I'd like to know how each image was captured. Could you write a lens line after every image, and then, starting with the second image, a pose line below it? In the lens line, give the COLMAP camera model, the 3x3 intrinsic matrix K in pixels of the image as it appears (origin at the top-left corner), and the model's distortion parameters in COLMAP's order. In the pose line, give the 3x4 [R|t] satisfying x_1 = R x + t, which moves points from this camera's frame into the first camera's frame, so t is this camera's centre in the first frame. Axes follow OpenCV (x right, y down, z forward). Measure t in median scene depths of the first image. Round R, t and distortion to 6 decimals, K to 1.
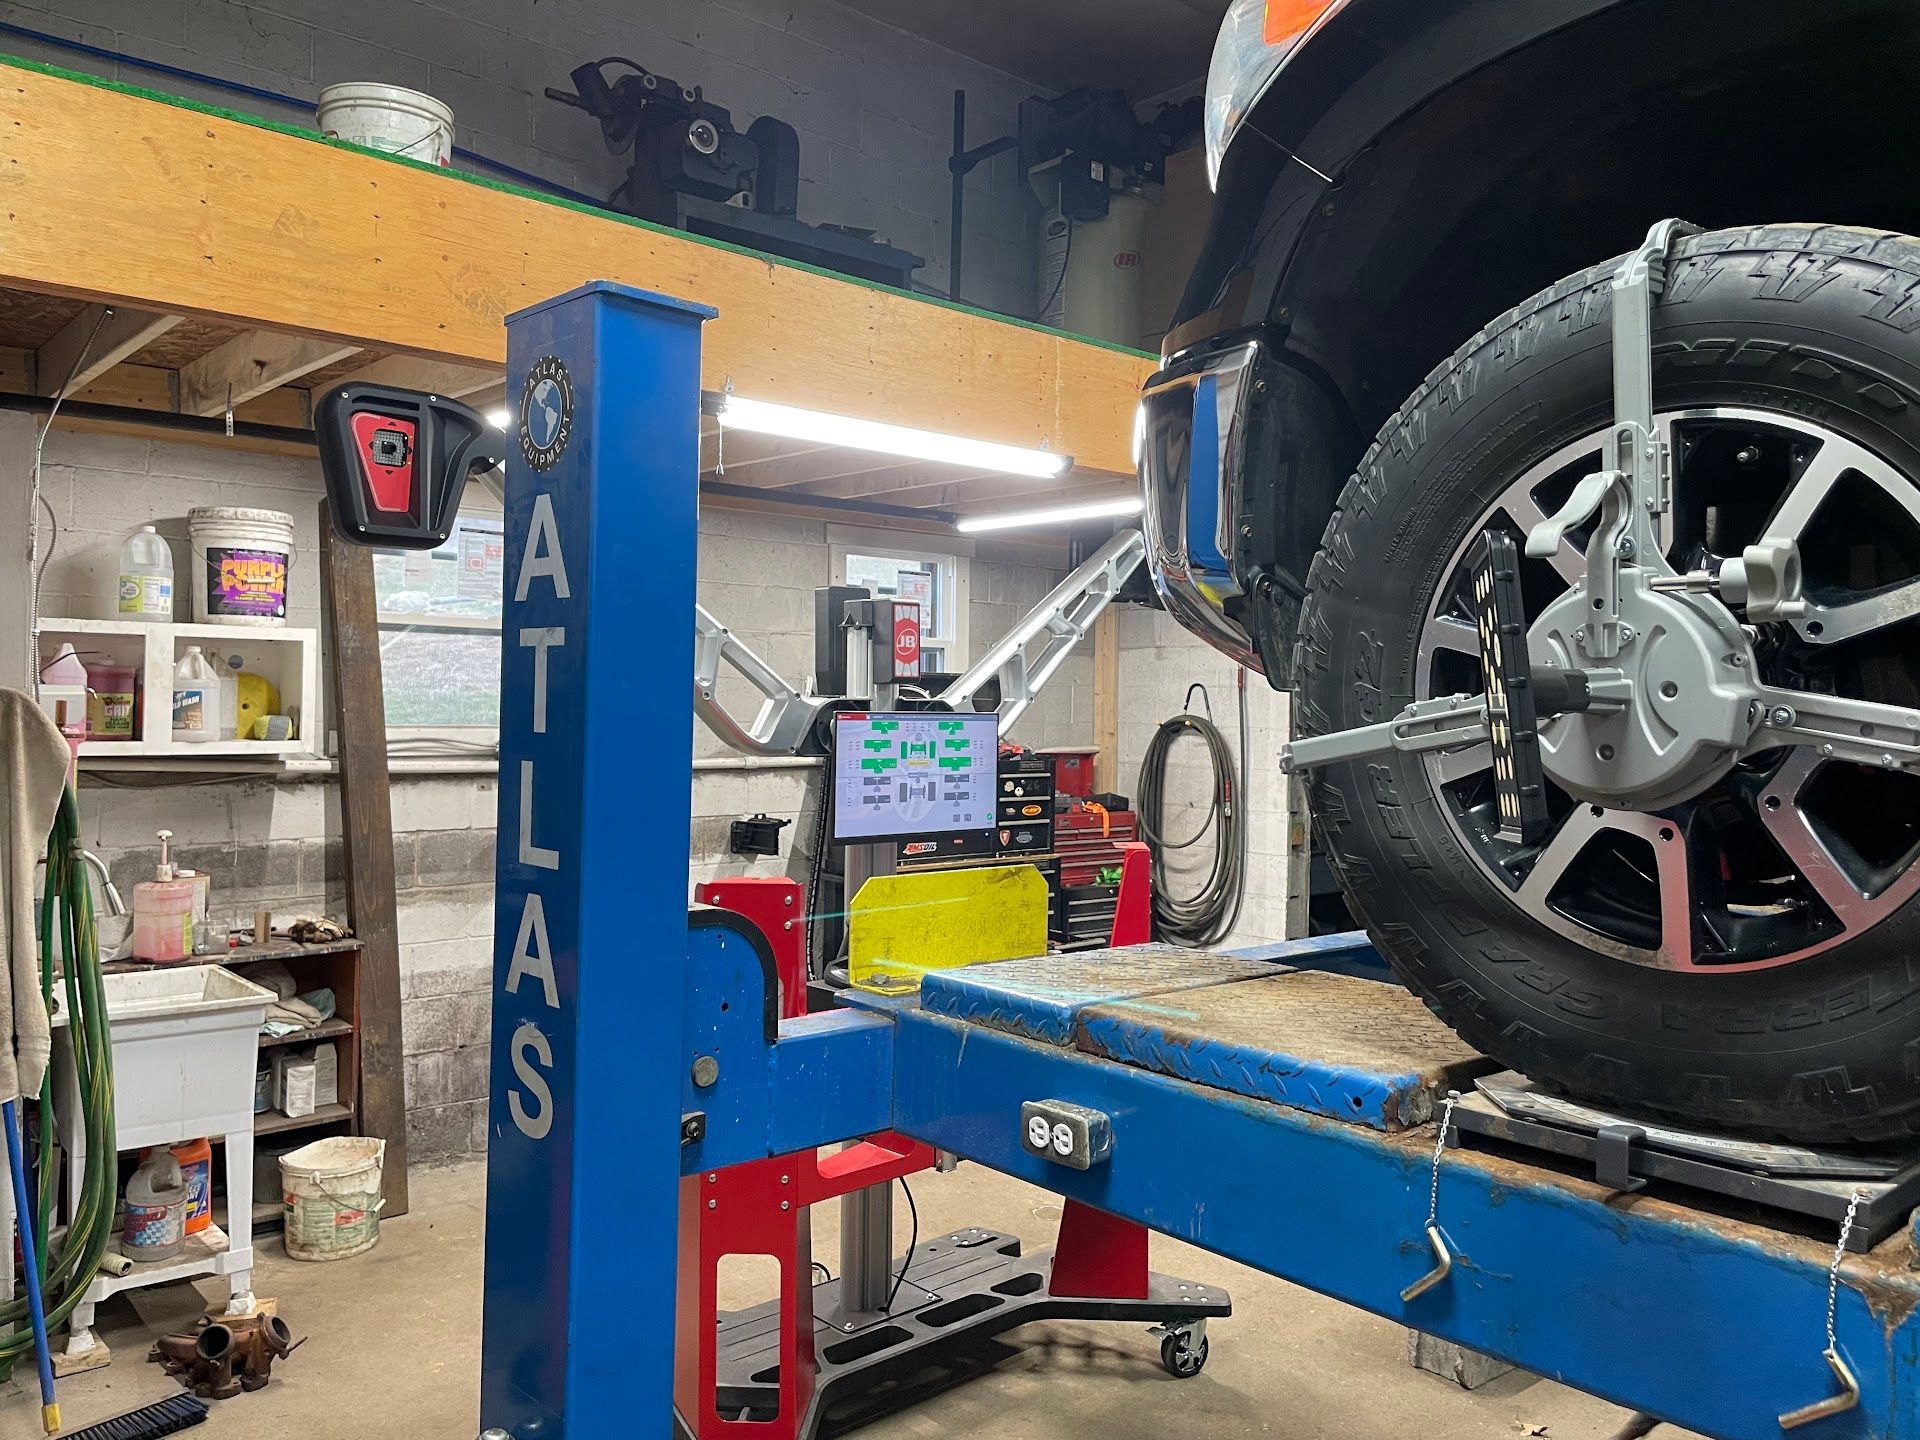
lens RADIAL K [[1352.1, 0, 958.3], [0, 1352.1, 685.1], [0, 0, 1]] dist [0.057554, -0.076321]
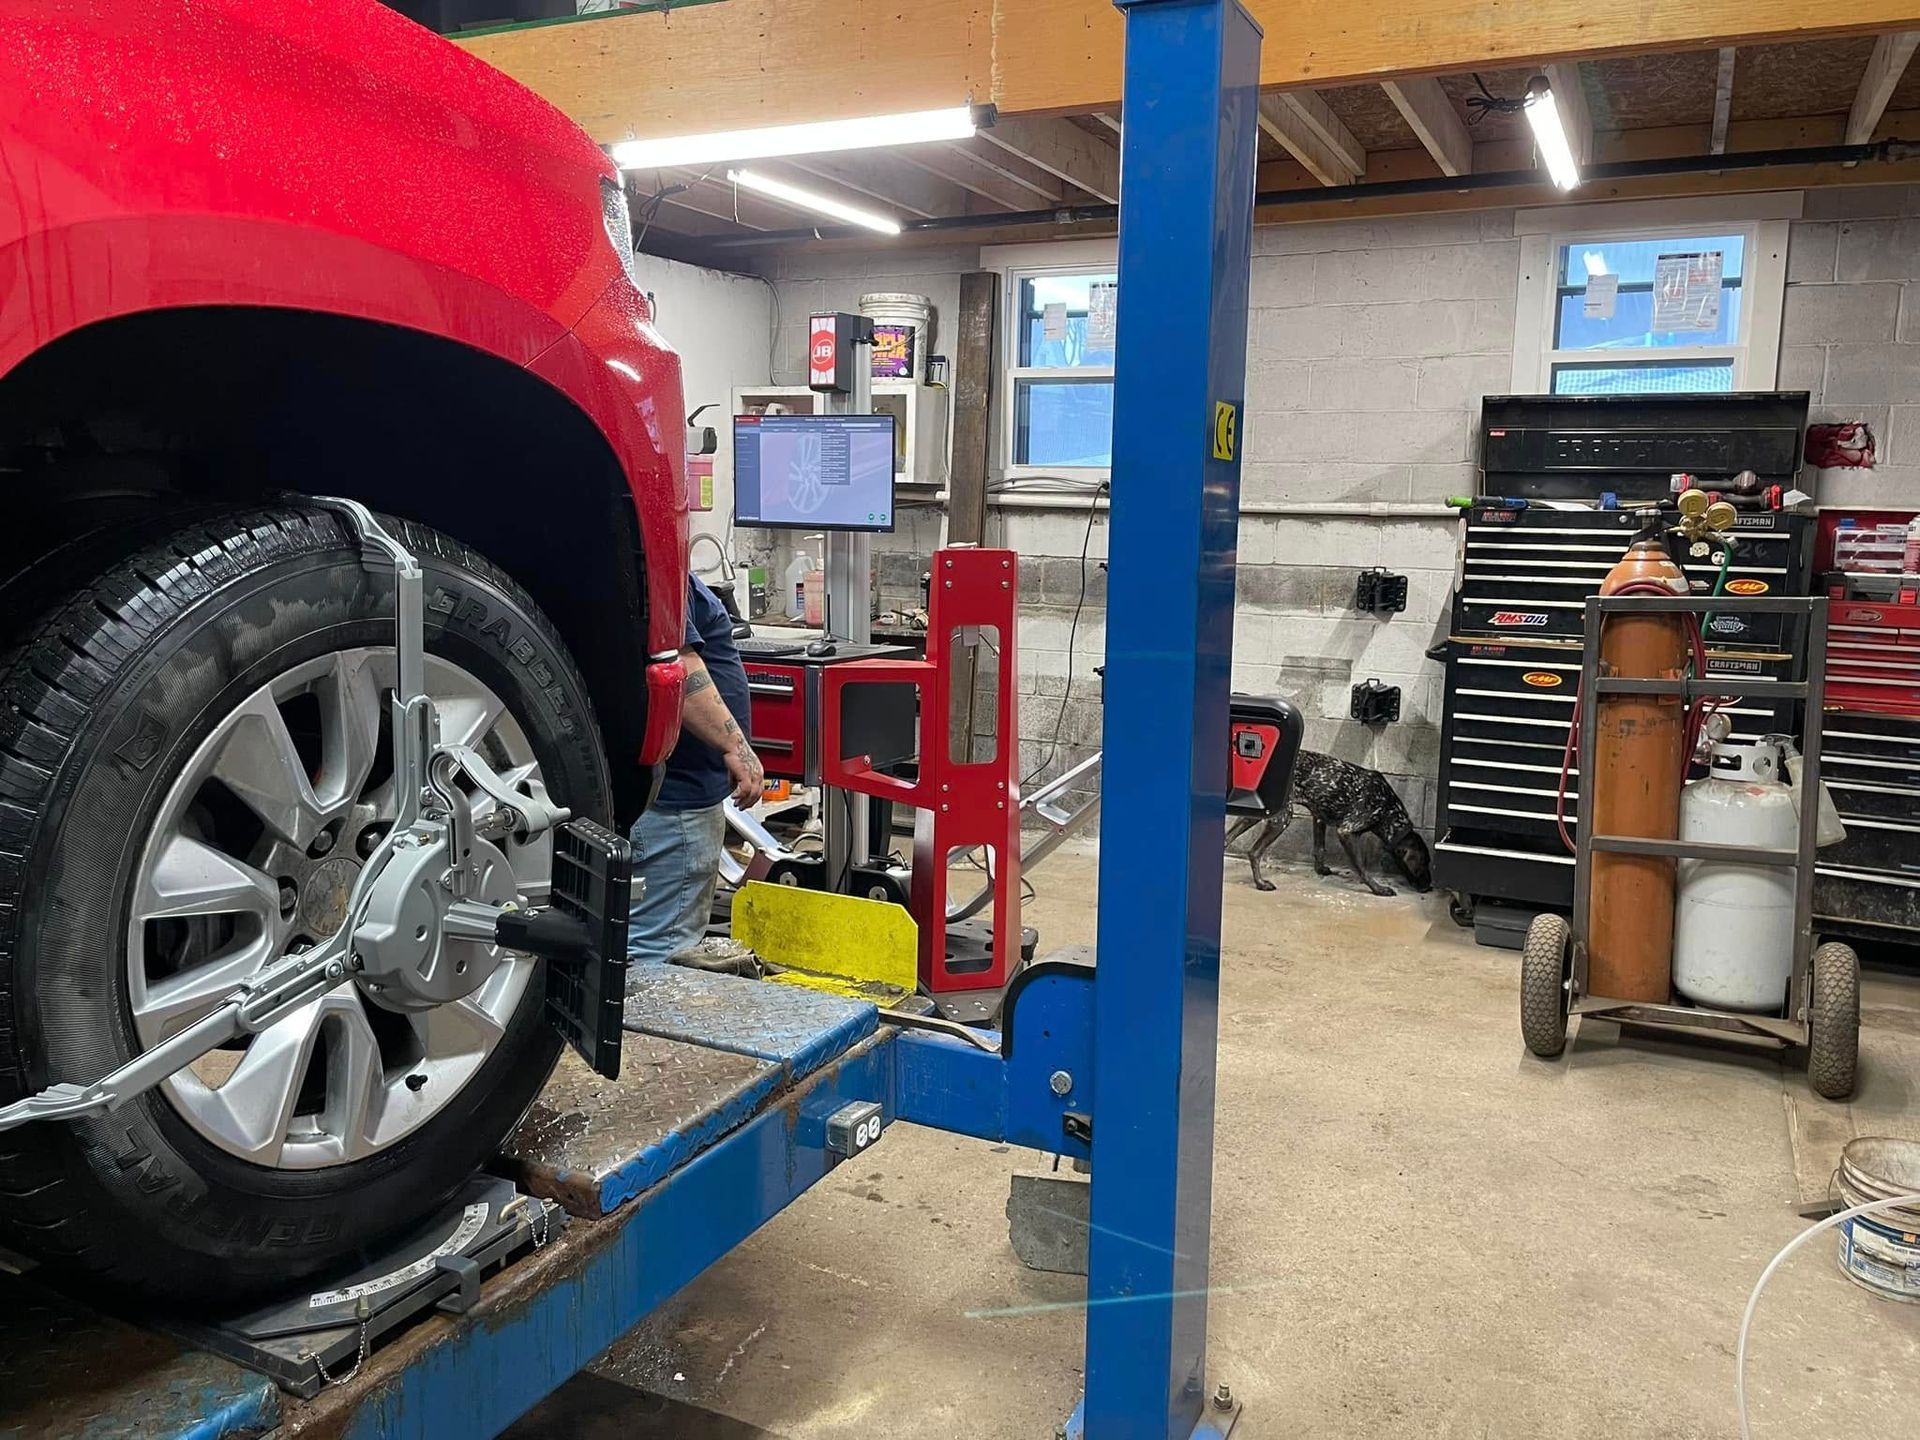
lens RADIAL K [[1352.1, 0, 958.3], [0, 1352.1, 685.1], [0, 0, 1]] dist [0.057554, -0.076321]
pose [[0.426785, 0.120375, -0.896306, 0.617947], [0.001830, 0.990985, 0.133962, 0.058746], [0.904351, -0.058813, 0.422717, 0.416588]]
